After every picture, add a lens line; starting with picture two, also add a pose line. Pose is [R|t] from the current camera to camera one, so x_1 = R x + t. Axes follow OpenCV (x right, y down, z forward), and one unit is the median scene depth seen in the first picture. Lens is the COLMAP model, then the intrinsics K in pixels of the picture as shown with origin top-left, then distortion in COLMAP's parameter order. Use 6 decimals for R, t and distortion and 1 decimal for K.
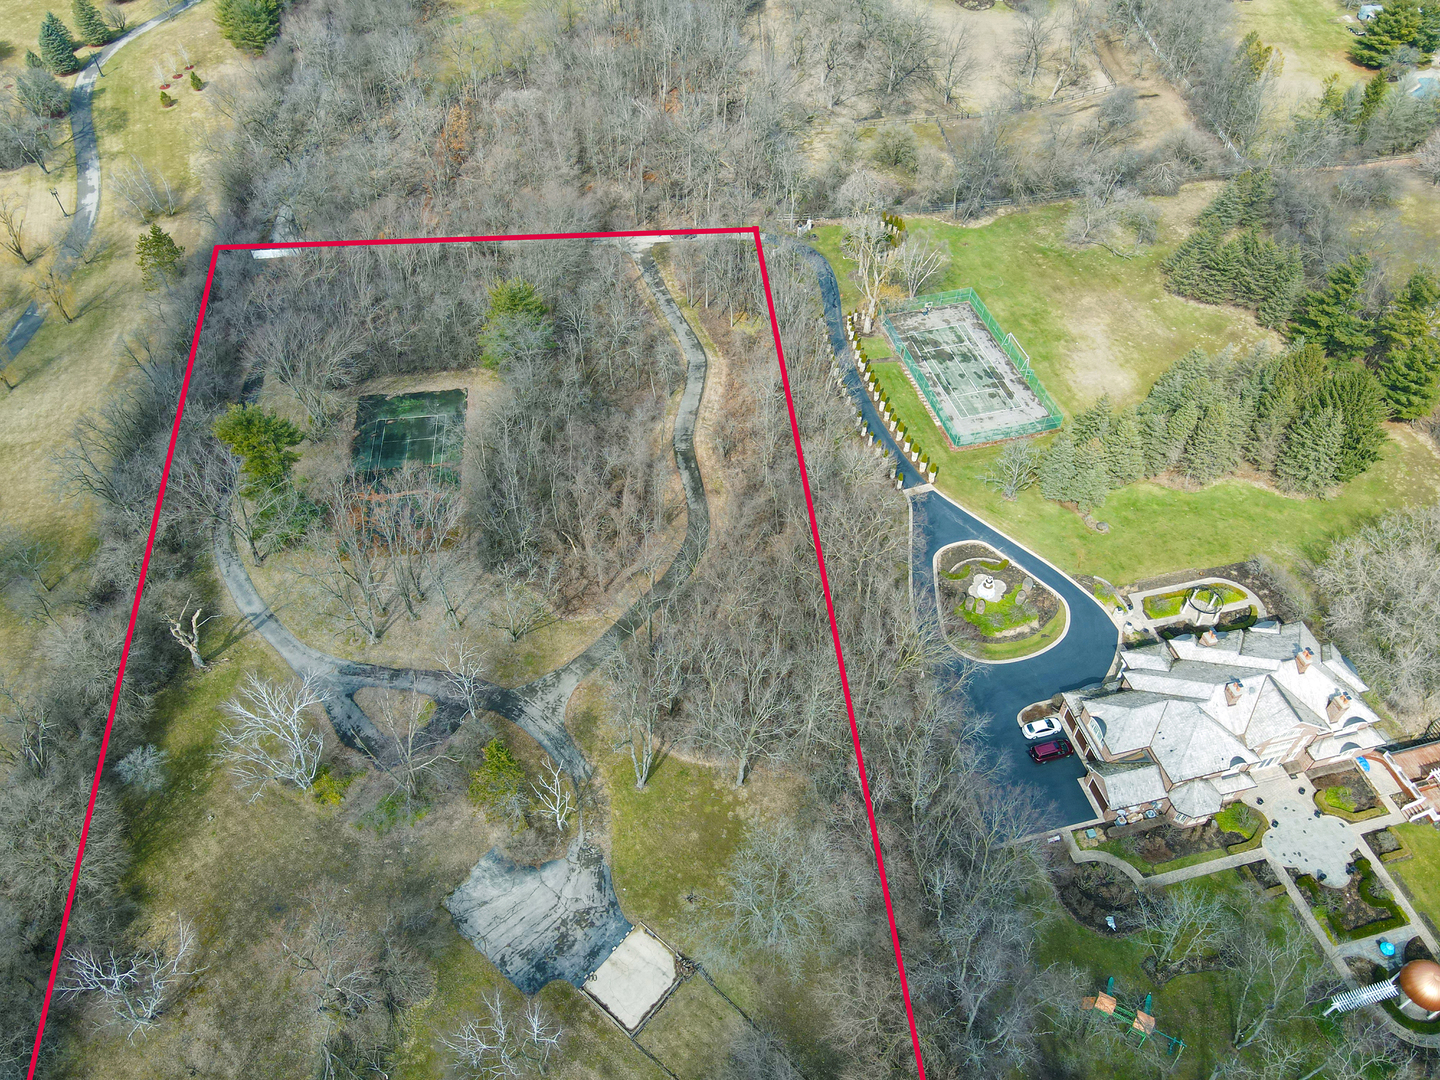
lens RADIAL K [[1049.3, 0, 720.0], [0, 1049.3, 540.0], [0, 0, 1]] dist [0.012303, -0.000306]
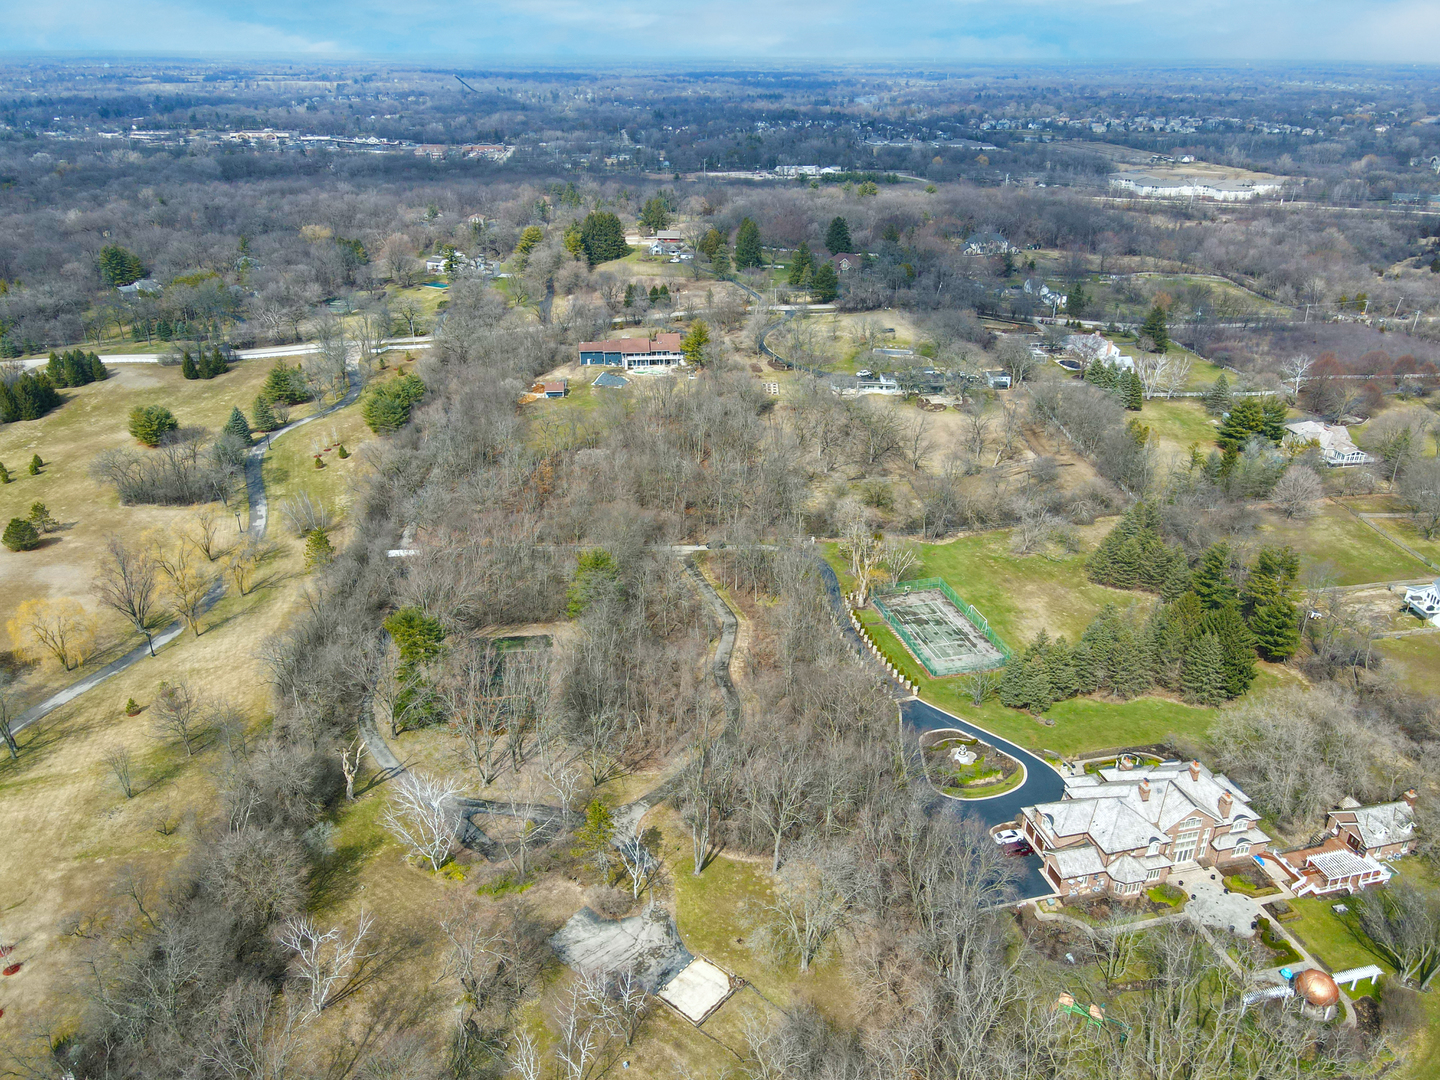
lens RADIAL K [[1042.1, 0, 720.0], [0, 1042.1, 540.0], [0, 0, 1]] dist [-0.004946, 0.026236]
pose [[0.999955, 0.009450, -0.000913, -0.044627], [-0.009056, 0.920570, -0.390472, 0.313197], [-0.002850, 0.390463, 0.920614, -0.285475]]
